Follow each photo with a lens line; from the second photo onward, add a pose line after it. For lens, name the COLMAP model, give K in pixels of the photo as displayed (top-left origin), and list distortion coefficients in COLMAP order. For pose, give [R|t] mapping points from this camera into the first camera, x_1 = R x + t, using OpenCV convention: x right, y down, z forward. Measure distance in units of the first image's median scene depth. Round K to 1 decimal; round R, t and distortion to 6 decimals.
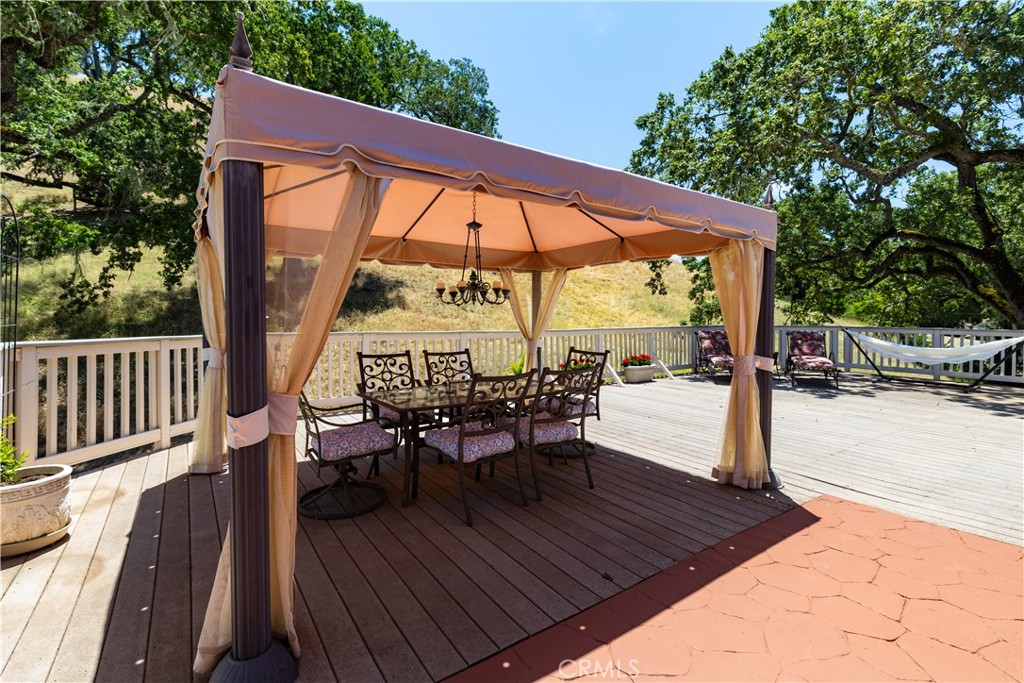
lens RADIAL K [[468.1, 0, 493.5], [0, 468.1, 316.1], [0, 0, 1]] dist [0.002542, -0.000648]
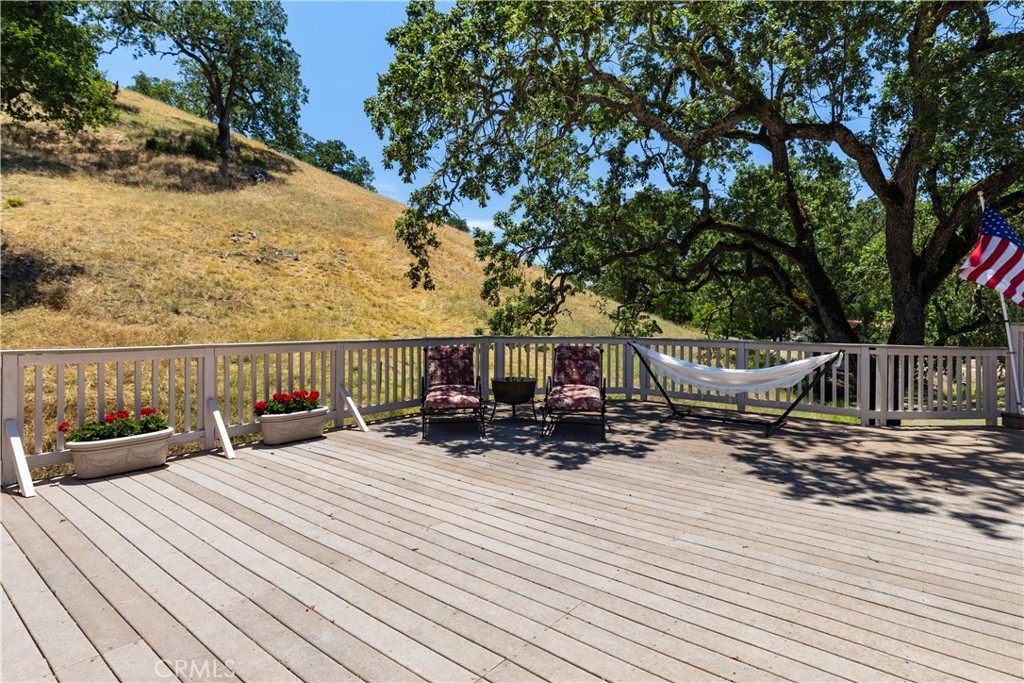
lens RADIAL K [[540.8, 0, 500.1], [0, 540.8, 309.9], [0, 0, 1]] dist [-0.014079, 0.002341]
pose [[0.957494, 0.011542, 0.288224, 0.216470], [-0.004748, 0.999694, -0.024258, 0.000553], [-0.288416, 0.021859, 0.957256, 0.191344]]
